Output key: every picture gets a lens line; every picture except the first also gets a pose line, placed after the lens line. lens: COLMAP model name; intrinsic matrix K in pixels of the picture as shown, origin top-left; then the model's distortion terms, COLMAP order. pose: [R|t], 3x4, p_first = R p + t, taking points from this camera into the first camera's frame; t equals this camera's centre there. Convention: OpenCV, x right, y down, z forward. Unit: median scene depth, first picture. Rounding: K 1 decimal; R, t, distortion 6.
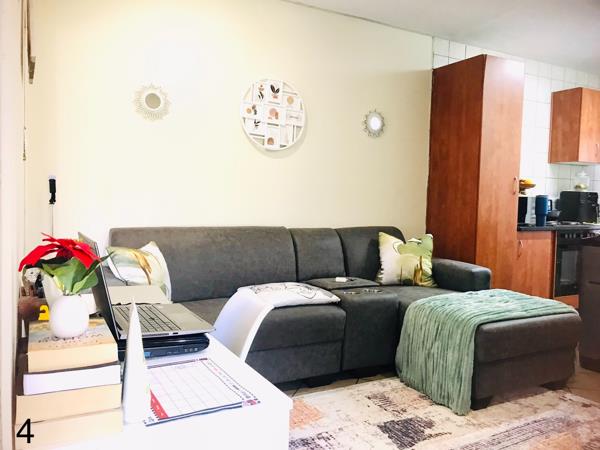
lens RADIAL K [[503.4, 0, 297.6], [0, 503.4, 225.6], [0, 0, 1]] dist [0.048778, -0.072857]
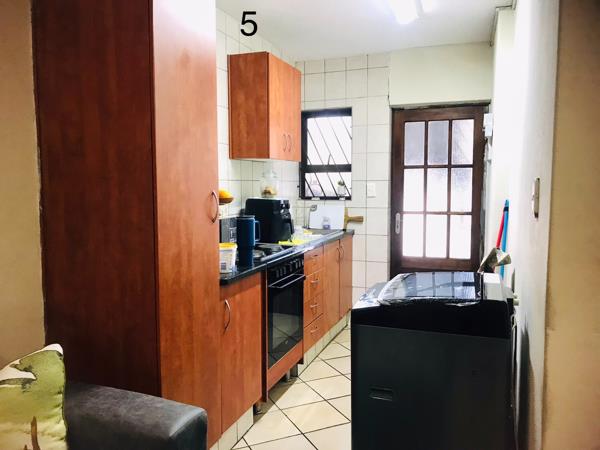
lens RADIAL K [[503.4, 0, 299.7], [0, 503.4, 226.8], [0, 0, 1]] dist [0.048778, -0.072857]
pose [[0.757266, -0.079391, 0.648264, 0.140934], [0.053050, 0.996782, 0.060103, -0.083586], [-0.650949, -0.011124, 0.759040, 0.513412]]
